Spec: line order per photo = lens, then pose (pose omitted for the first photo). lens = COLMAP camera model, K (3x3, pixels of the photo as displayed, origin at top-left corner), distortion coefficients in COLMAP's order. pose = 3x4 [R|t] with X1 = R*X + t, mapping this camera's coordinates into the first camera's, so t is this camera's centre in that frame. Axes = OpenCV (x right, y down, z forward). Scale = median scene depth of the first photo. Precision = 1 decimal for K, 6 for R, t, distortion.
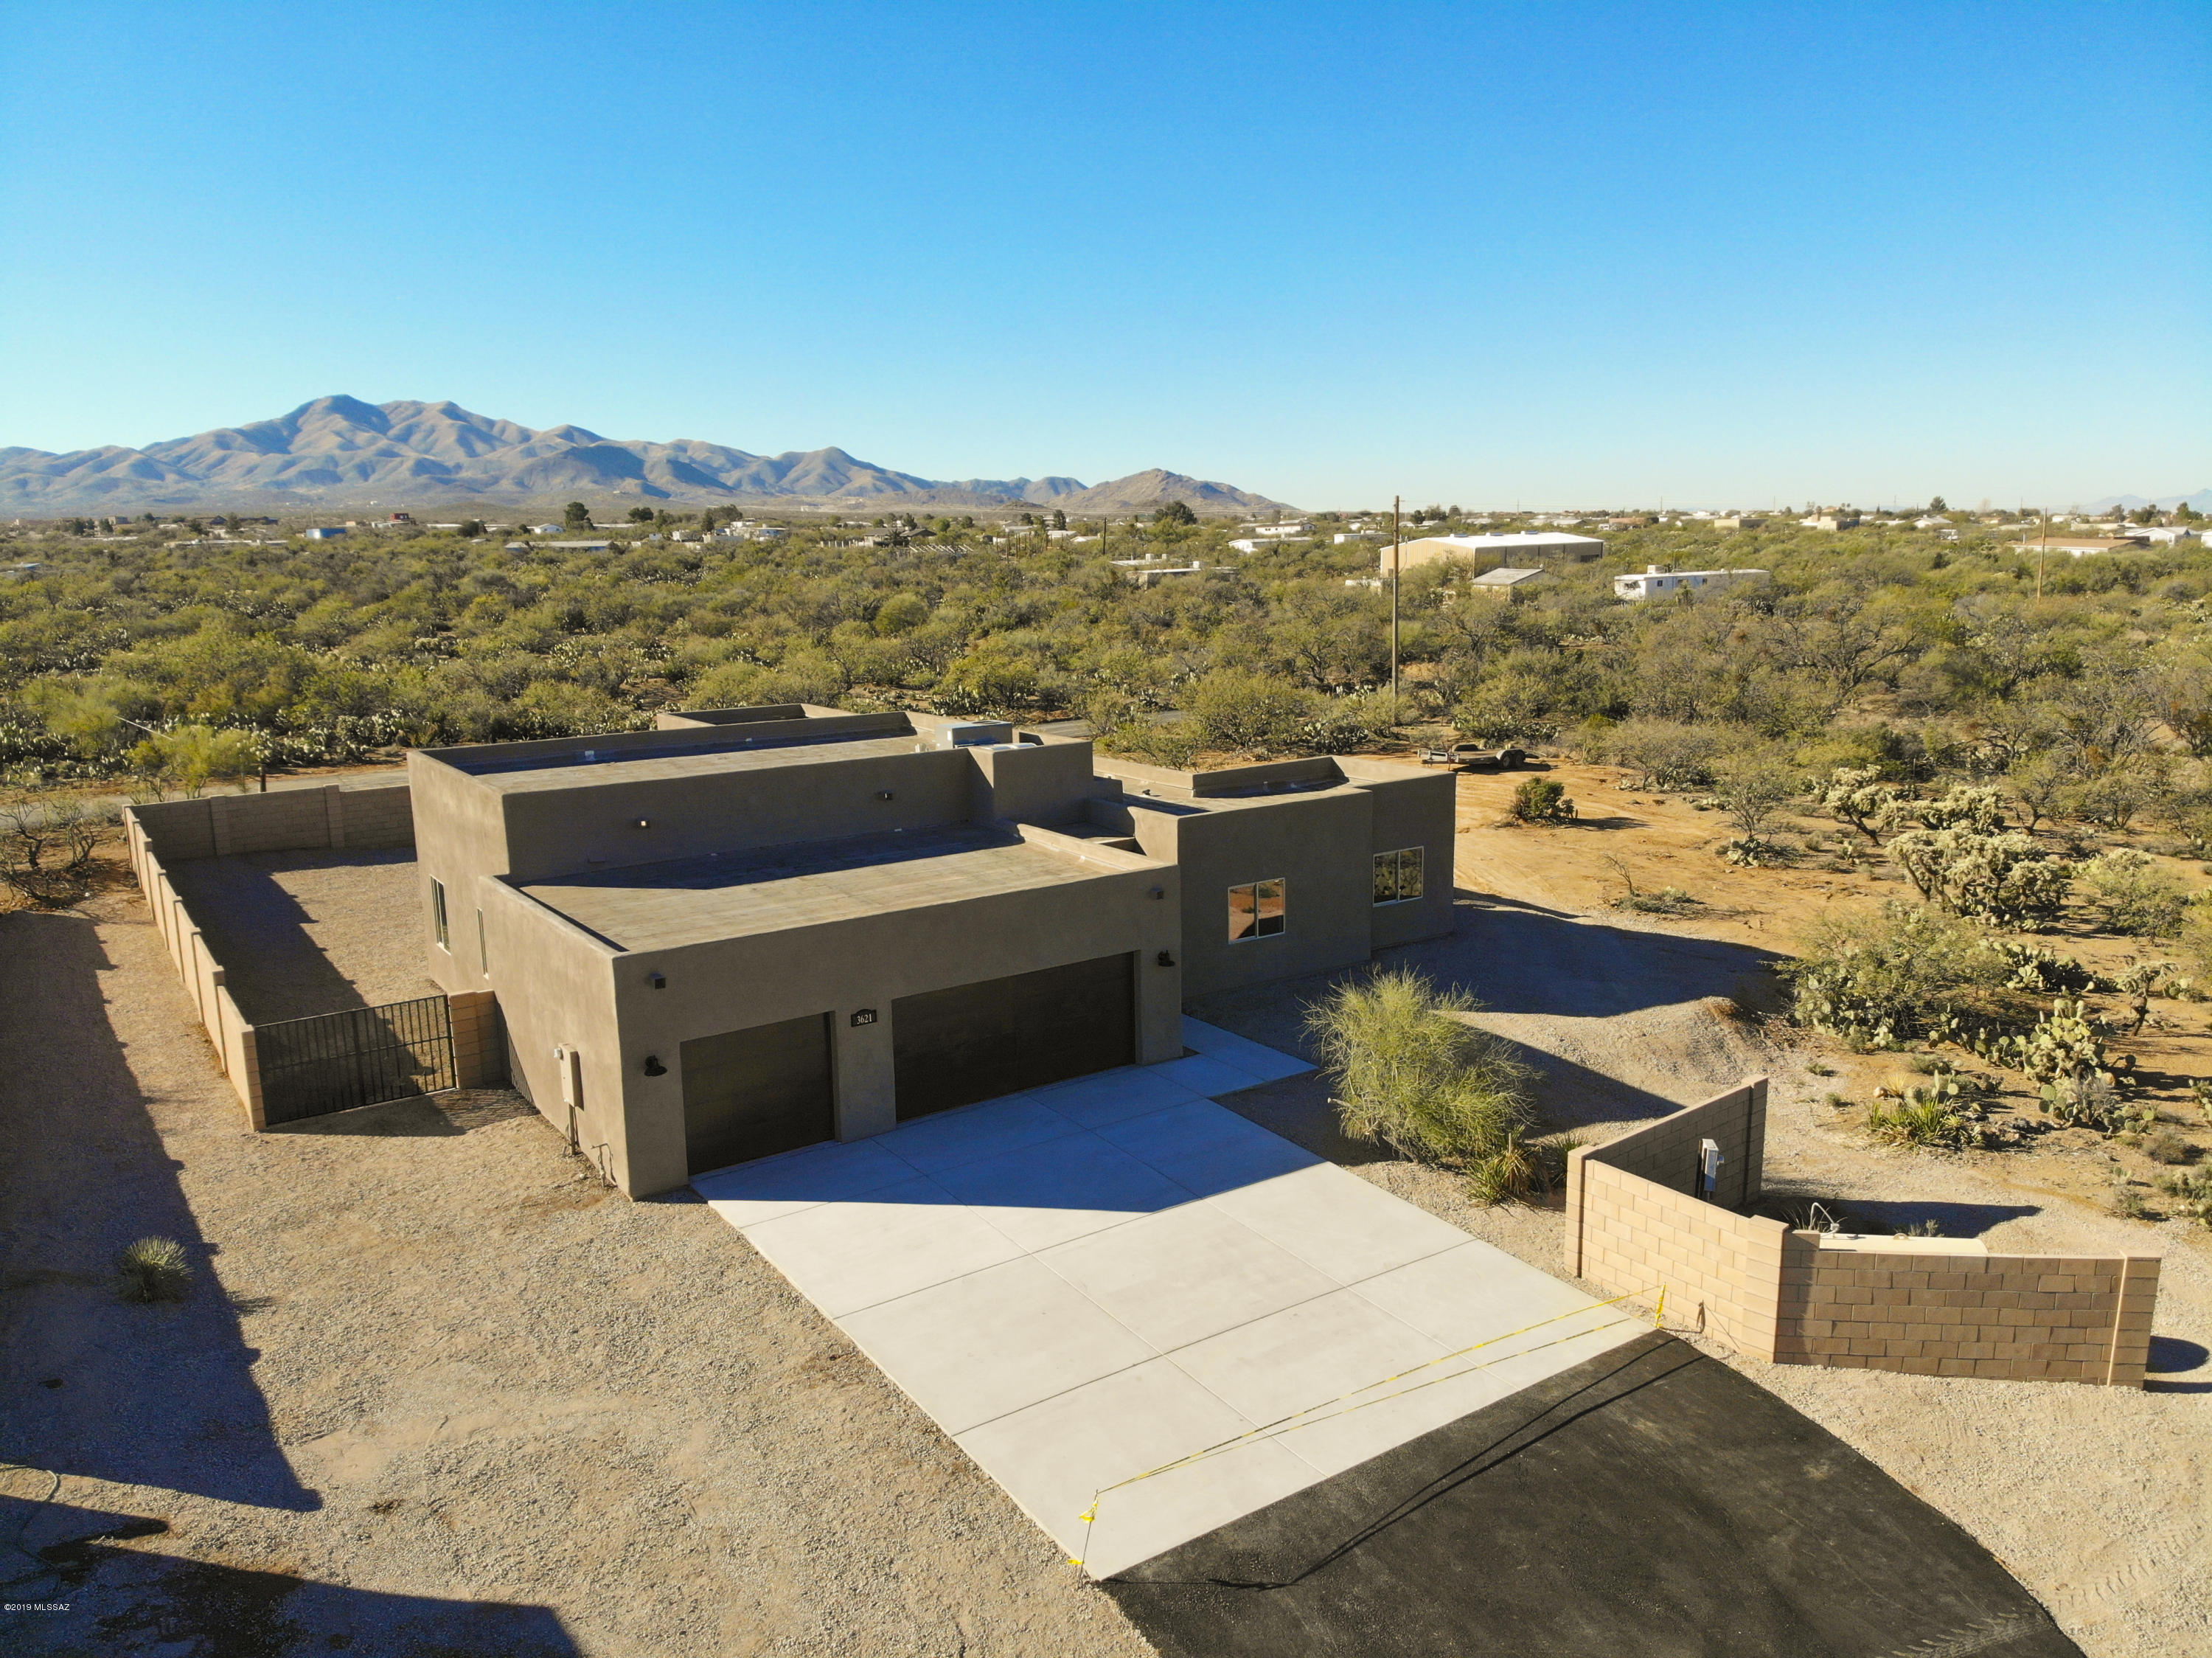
lens RADIAL K [[1651.4, 0, 1098.8], [0, 1651.4, 845.8], [0, 0, 1]] dist [0.013010, -0.094527]
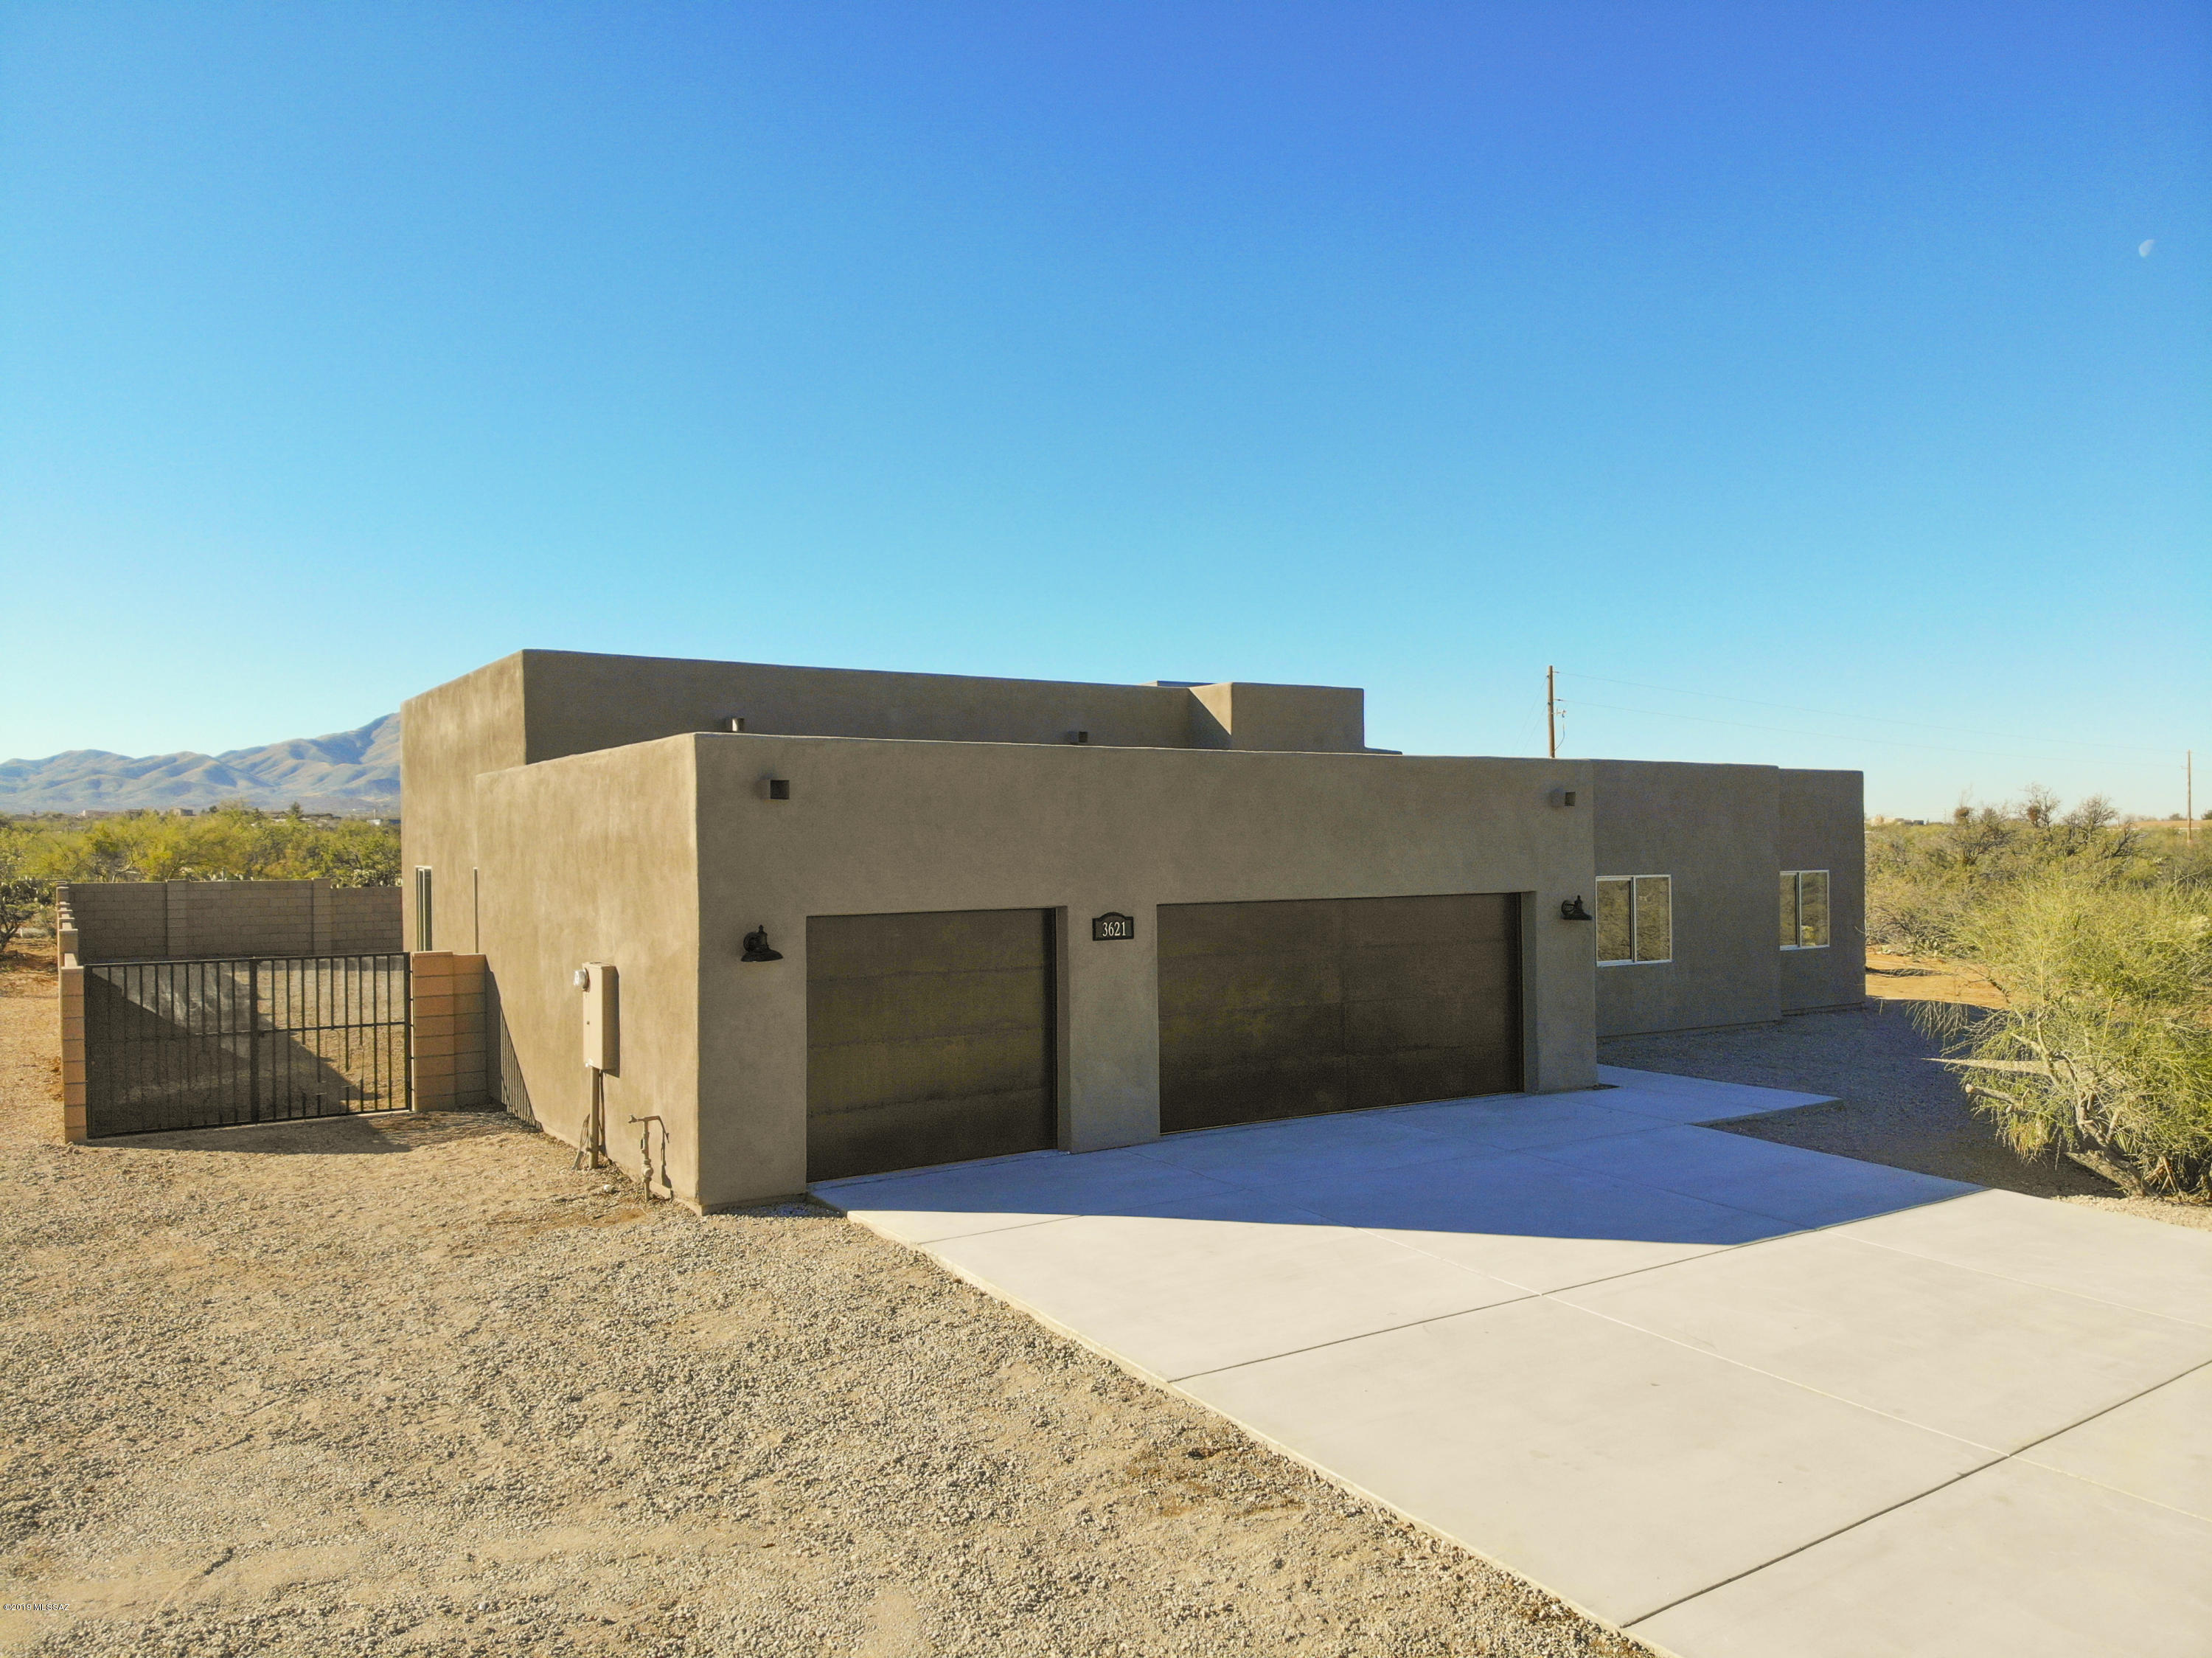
lens RADIAL K [[1651.4, 0, 1108.2], [0, 1651.4, 847.7], [0, 0, 1]] dist [0.013010, -0.094527]
pose [[0.999714, 0.011531, -0.020964, -0.136307], [-0.015273, 0.982011, -0.188204, 0.185986], [0.018417, 0.188470, 0.981906, 0.441963]]
